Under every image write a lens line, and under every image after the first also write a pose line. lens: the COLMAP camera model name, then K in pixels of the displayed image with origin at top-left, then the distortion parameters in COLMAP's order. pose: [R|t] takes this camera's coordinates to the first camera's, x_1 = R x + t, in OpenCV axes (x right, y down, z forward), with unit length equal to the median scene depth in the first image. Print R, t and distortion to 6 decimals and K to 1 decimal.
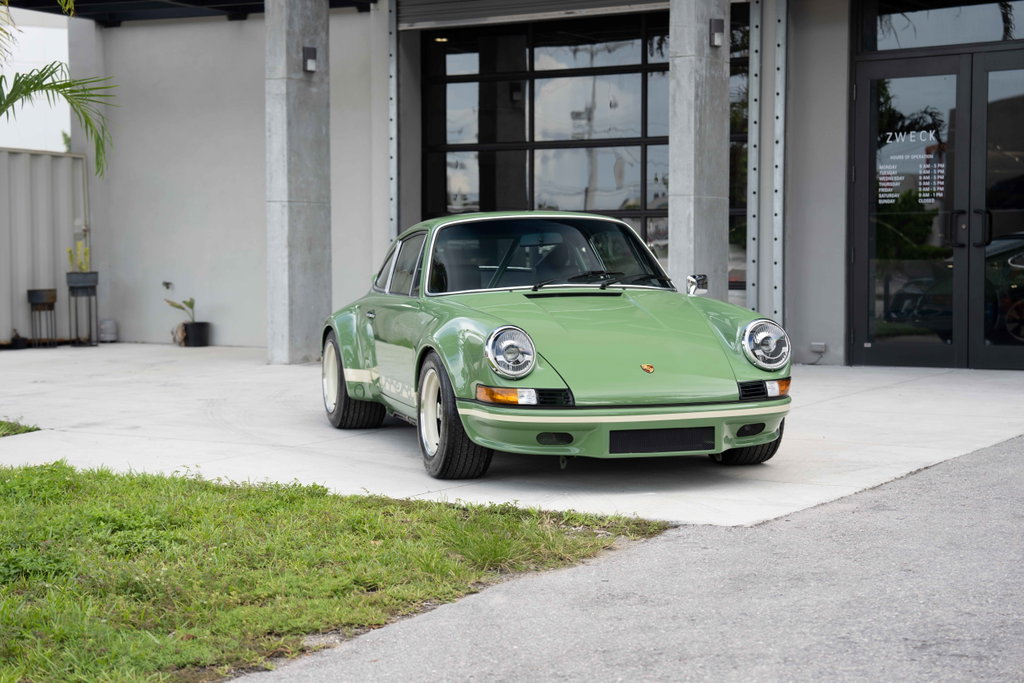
lens RADIAL K [[1937.6, 0, 521.4], [0, 1937.6, 345.4], [0, 0, 1]] dist [0.267201, 0.000000]
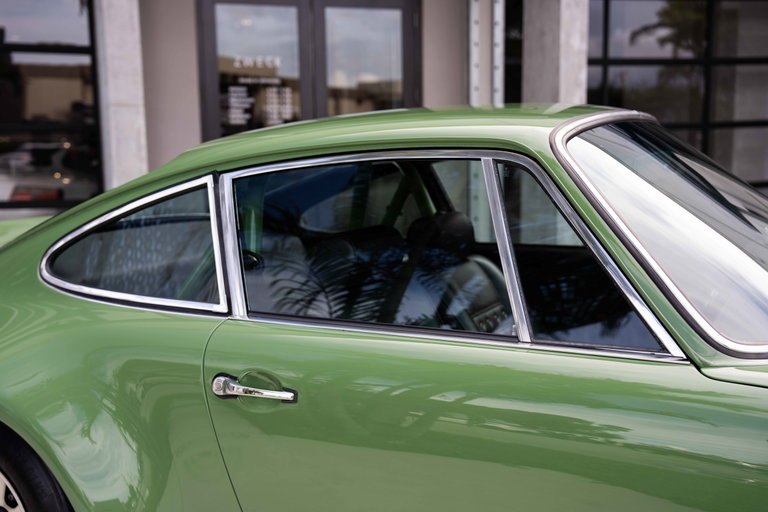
lens RADIAL K [[894.2, 0, 384.0], [0, 894.2, 258.6], [0, 0, 1]] dist [0.101188, 0.000000]
pose [[0.680700, -0.091387, 0.726839, -0.132534], [0.046202, 0.995569, 0.081906, -0.038285], [-0.731103, -0.022172, 0.681906, 0.651152]]
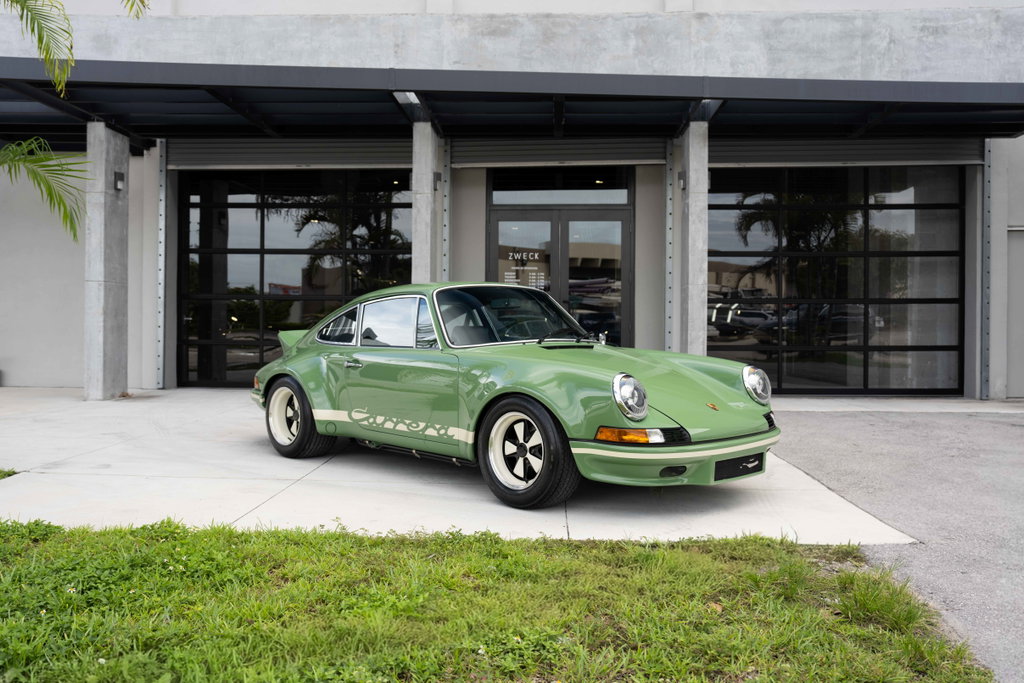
lens RADIAL K [[910.7, 0, 515.5], [0, 910.7, 342.6], [0, 0, 1]] dist [-0.030844, 0.063878]
pose [[0.878467, 0.004821, 0.477779, -0.192647], [0.012494, 0.999375, -0.033056, -0.006880], [-0.477640, 0.035008, 0.877858, 0.342832]]
